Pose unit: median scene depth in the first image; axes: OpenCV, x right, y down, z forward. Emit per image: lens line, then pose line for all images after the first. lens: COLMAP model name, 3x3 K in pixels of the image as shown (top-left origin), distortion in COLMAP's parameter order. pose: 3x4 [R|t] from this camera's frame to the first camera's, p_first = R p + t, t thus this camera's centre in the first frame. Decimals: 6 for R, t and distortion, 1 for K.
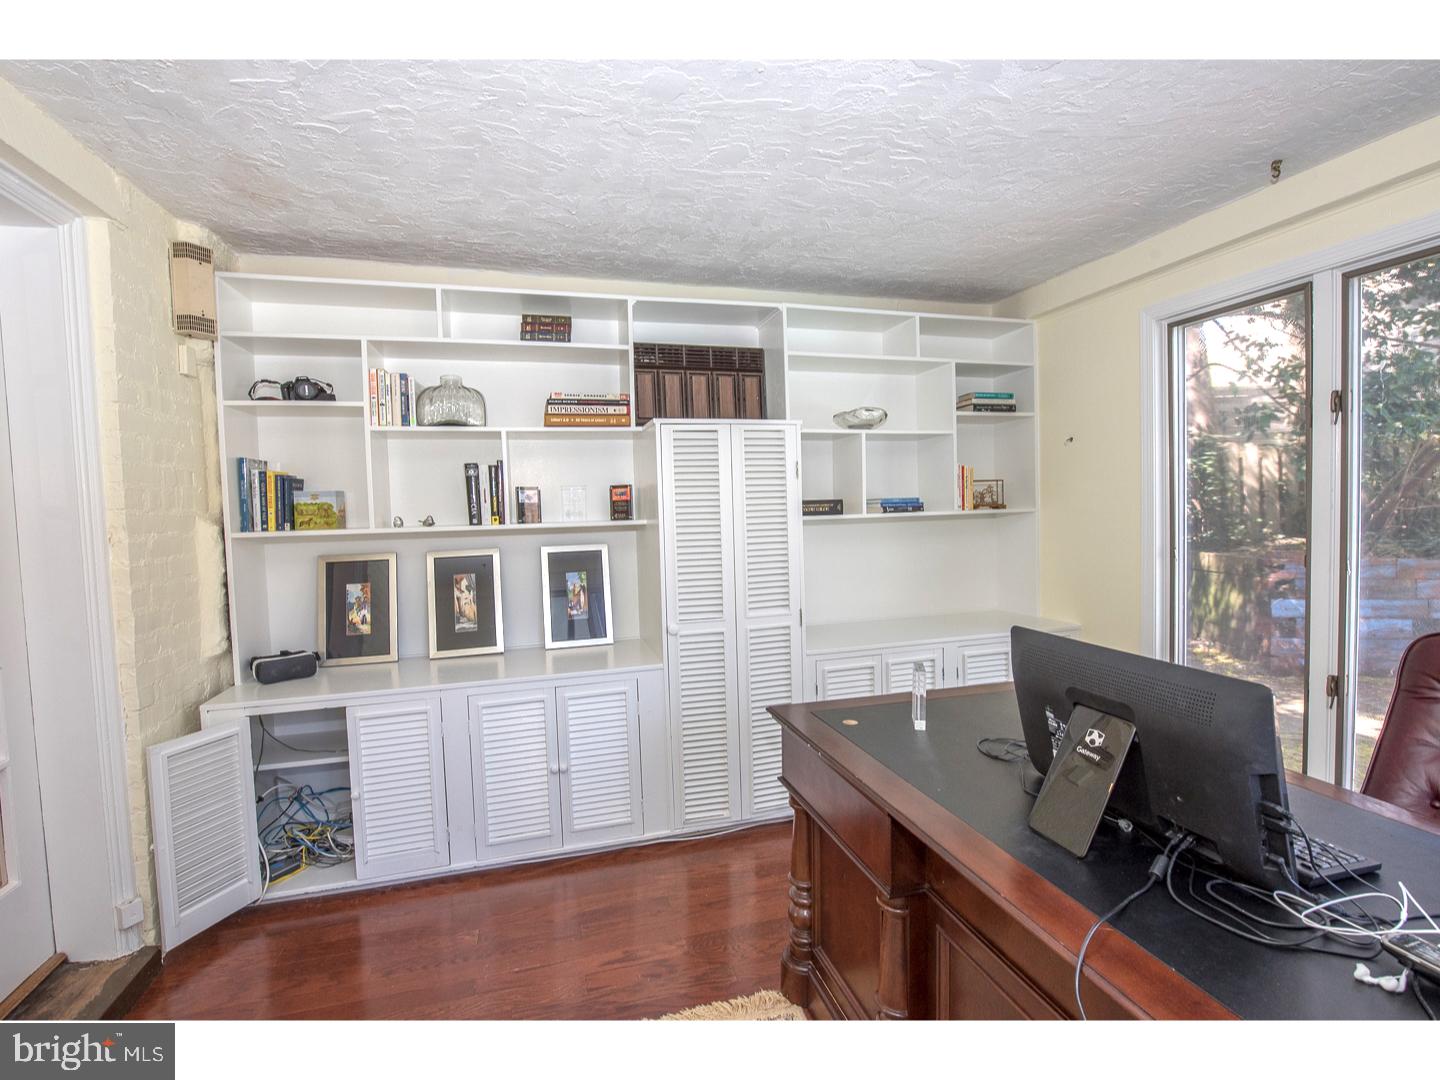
lens RADIAL K [[664.6, 0, 720.5], [0, 664.6, 539.6], [0, 0, 1]] dist [0.001751, 0.000184]
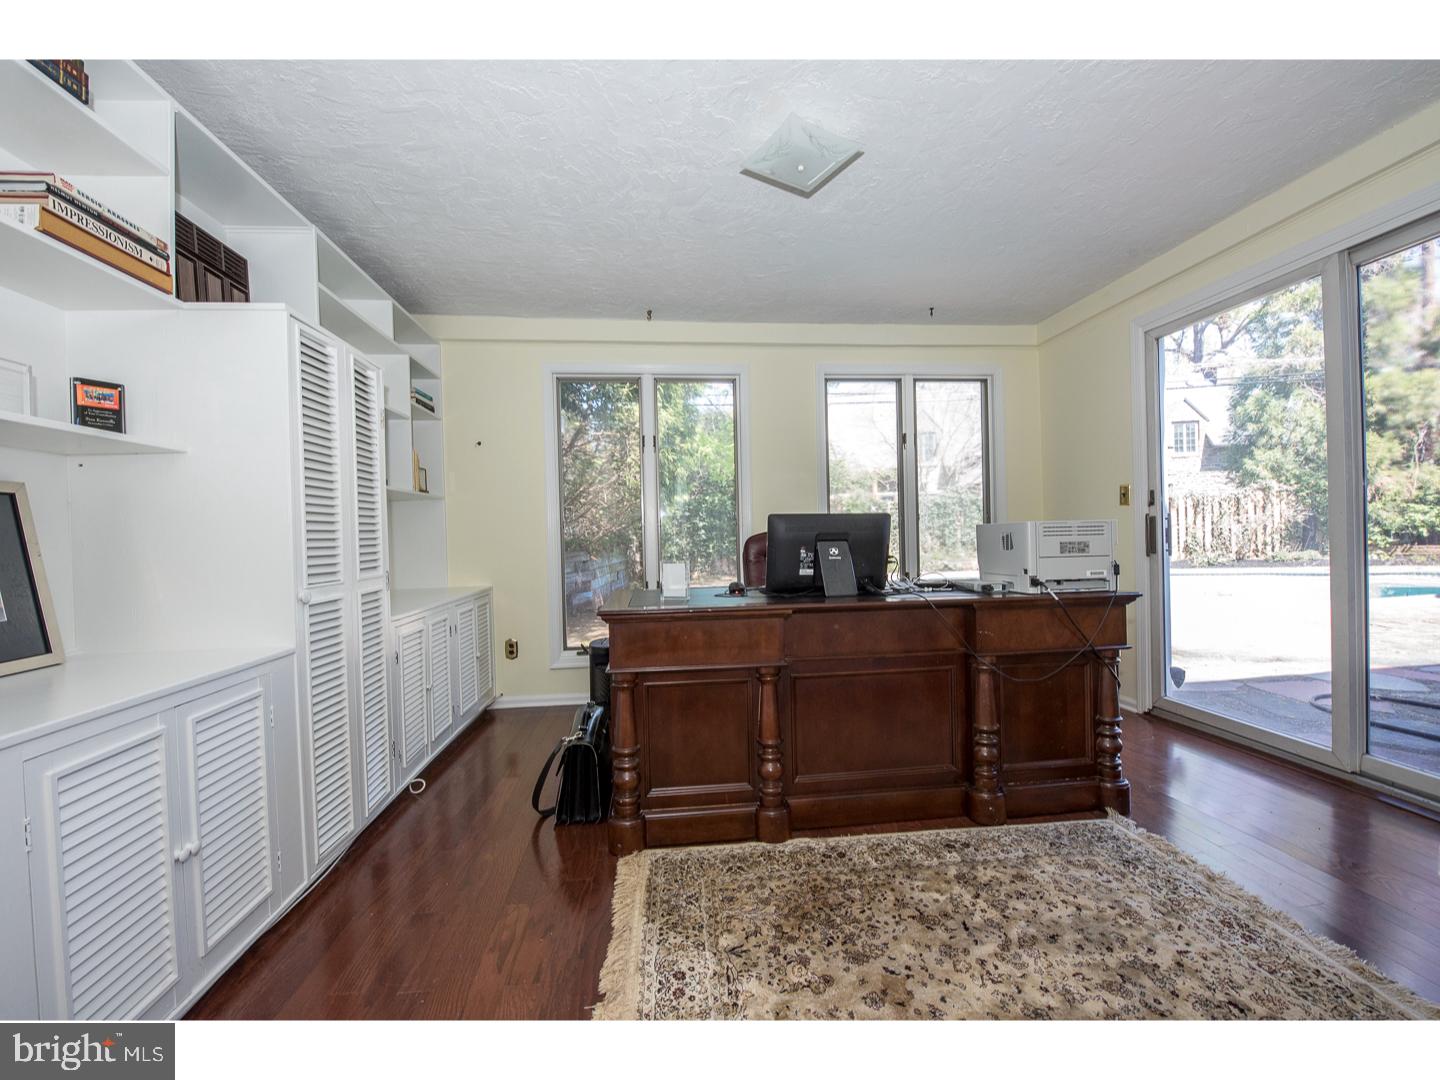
lens RADIAL K [[595.9, 0, 718.4], [0, 595.9, 541.0], [0, 0, 1]] dist [-0.019466, 0.000050]
pose [[0.168301, 0.015793, 0.985609, -0.601825], [0.068448, 0.997271, -0.027668, 0.116862], [-0.983356, 0.072119, 0.166760, 0.416931]]
